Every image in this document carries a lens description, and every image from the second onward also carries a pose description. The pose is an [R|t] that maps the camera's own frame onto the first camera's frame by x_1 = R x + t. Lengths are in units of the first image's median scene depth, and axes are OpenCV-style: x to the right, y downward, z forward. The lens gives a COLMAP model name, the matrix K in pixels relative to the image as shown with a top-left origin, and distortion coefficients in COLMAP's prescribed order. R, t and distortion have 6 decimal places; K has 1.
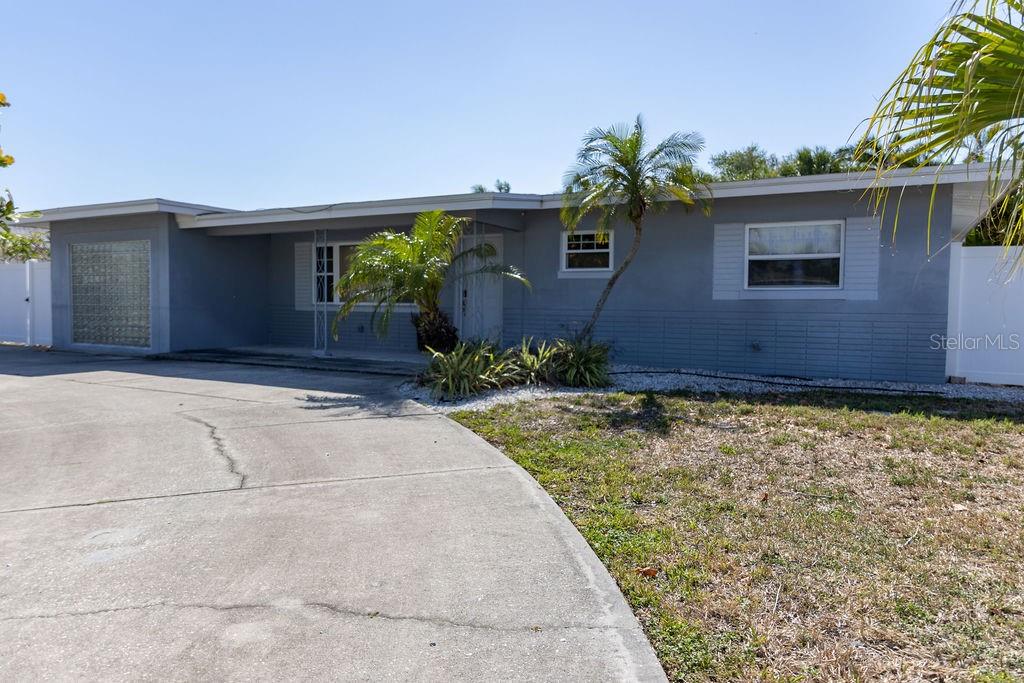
lens RADIAL K [[750.9, 0, 512.0], [0, 750.9, 341.5], [0, 0, 1]] dist [0.001415, 0.103268]
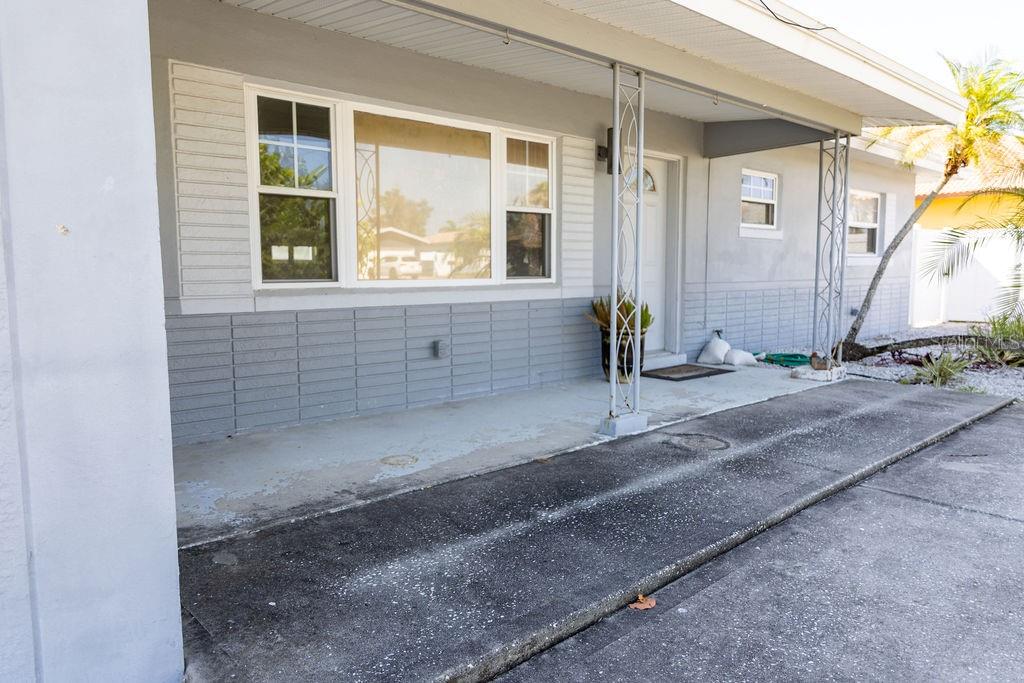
lens RADIAL K [[688.0, 0, 512.0], [0, 688.0, 341.5], [0, 0, 1]] dist [0.000939, -0.003595]
pose [[0.305268, -0.106338, 0.946311, -0.503916], [0.061622, 0.993869, 0.091804, -0.048969], [-0.950271, 0.030289, 0.309949, 0.832369]]
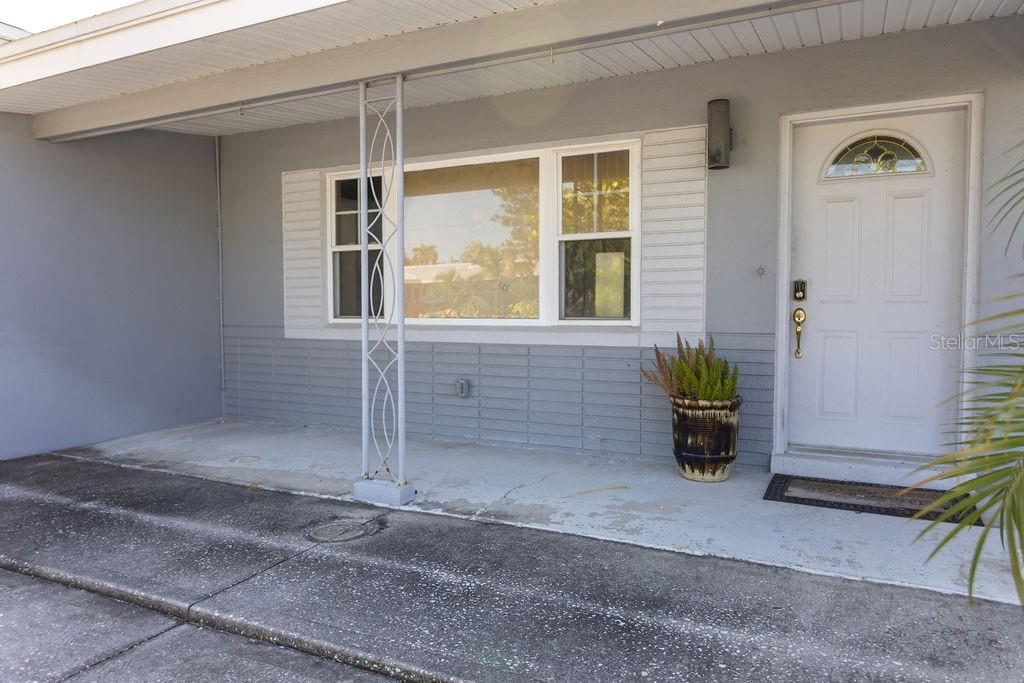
lens RADIAL K [[688.0, 0, 512.0], [0, 688.0, 341.5], [0, 0, 1]] dist [0.000939, -0.003595]
pose [[0.997216, -0.011965, 0.073598, -0.197268], [0.012586, 0.999889, -0.007974, -0.036305], [-0.073494, 0.008878, 0.997256, 0.633696]]
